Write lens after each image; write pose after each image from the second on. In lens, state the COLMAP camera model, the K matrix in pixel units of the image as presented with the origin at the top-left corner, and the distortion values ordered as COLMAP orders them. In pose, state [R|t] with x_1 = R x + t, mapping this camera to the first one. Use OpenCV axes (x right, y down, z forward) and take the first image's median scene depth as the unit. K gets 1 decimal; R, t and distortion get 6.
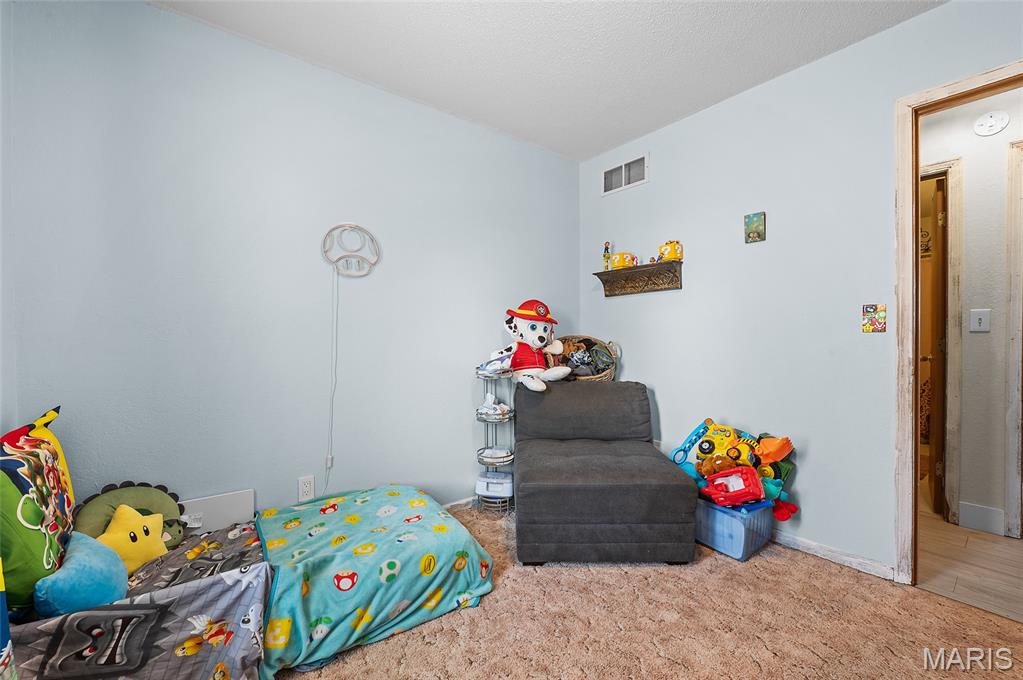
lens RADIAL K [[407.2, 0, 514.1], [0, 407.2, 336.9], [0, 0, 1]] dist [-0.009049, -0.001130]
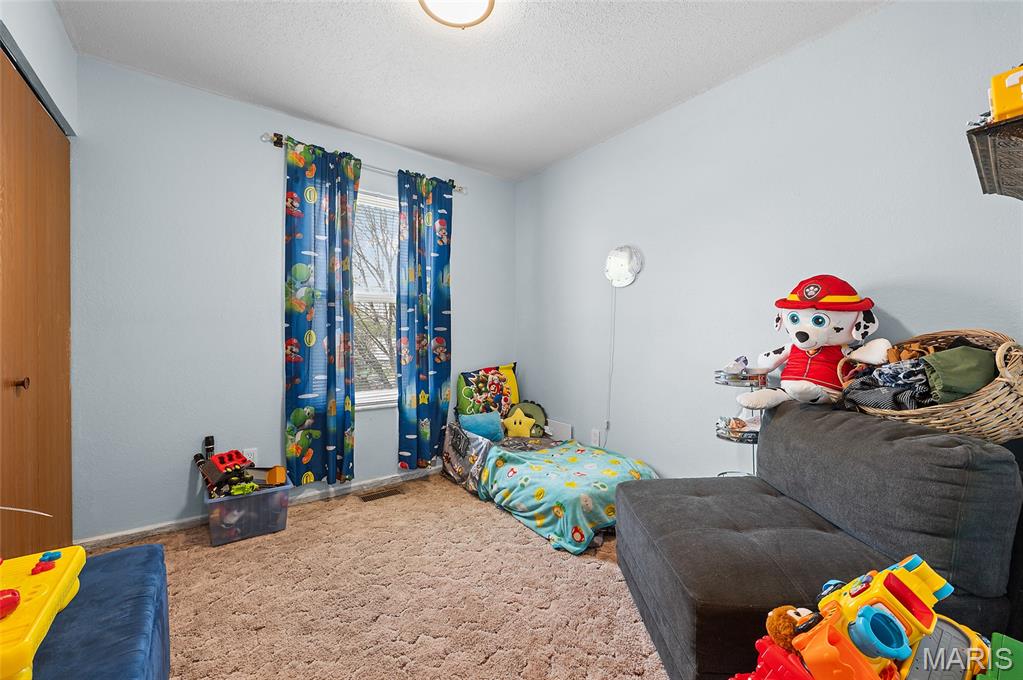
lens RADIAL K [[407.2, 0, 514.0], [0, 407.2, 337.8], [0, 0, 1]] dist [-0.009049, -0.001130]
pose [[-0.005509, 0.008927, -0.999945, 1.184152], [-0.004158, 0.999951, 0.008950, 0.005703], [0.999976, 0.004207, -0.005472, 0.907587]]
